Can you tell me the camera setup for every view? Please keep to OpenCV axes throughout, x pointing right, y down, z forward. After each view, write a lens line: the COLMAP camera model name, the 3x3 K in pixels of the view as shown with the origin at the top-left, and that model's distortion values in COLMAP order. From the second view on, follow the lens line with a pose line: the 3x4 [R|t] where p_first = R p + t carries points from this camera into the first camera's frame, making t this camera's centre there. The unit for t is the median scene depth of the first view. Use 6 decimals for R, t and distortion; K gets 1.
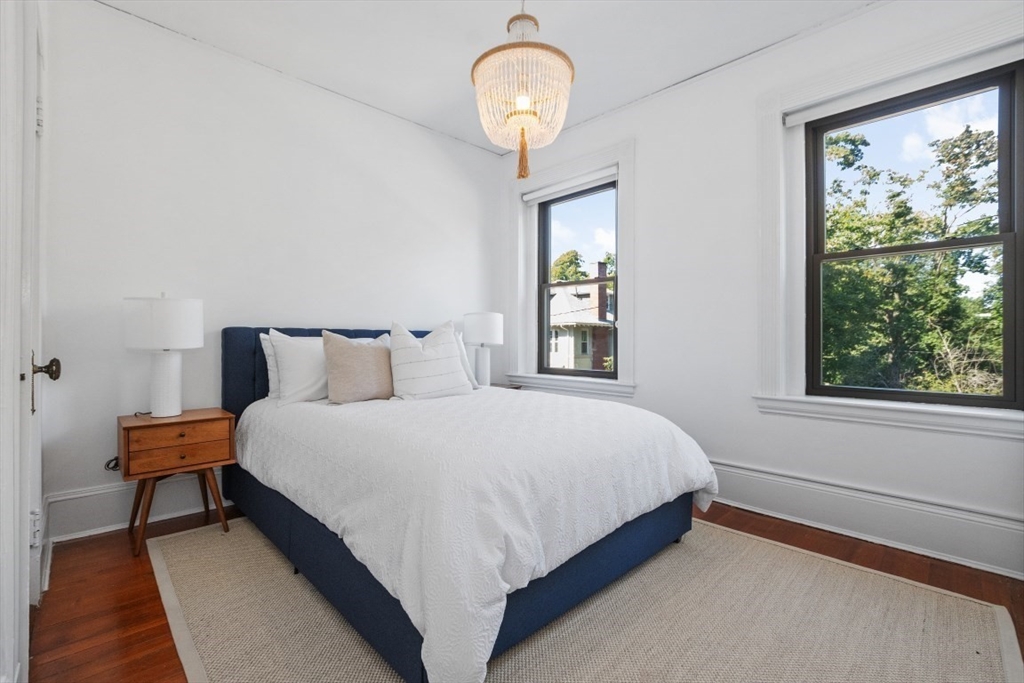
lens RADIAL K [[458.9, 0, 515.4], [0, 458.9, 337.1], [0, 0, 1]] dist [0.000163, -0.000139]
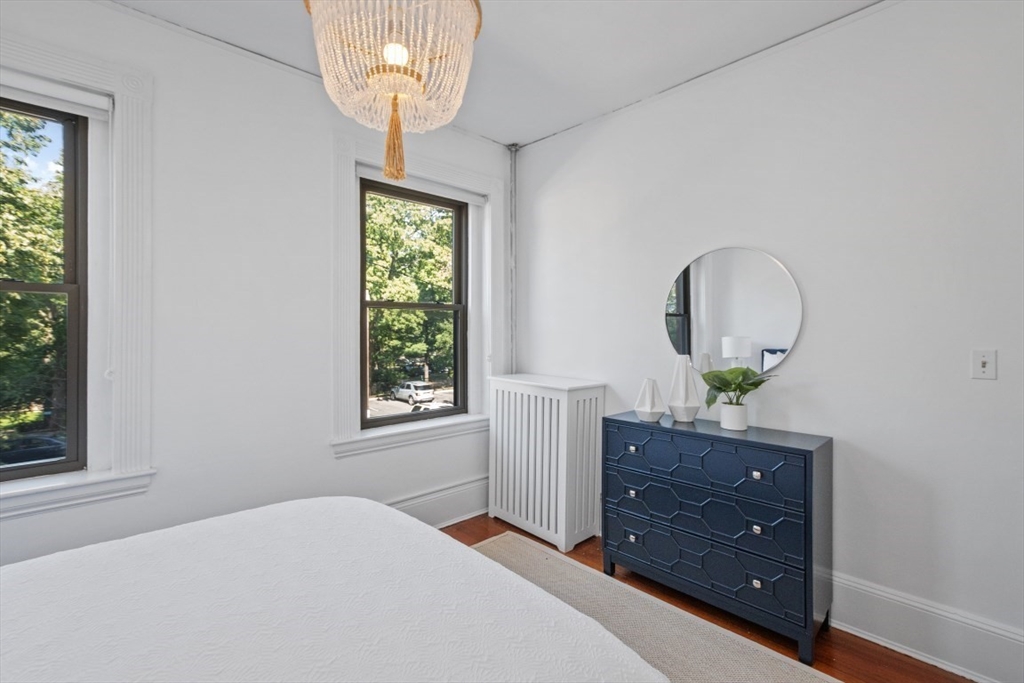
lens RADIAL K [[458.9, 0, 515.1], [0, 458.9, 338.9], [0, 0, 1]] dist [0.000163, -0.000139]
pose [[0.035184, -0.020140, 0.999178, -0.375506], [-0.004014, 0.999786, 0.020294, -0.099300], [-0.999373, -0.004725, 0.035095, 0.531640]]
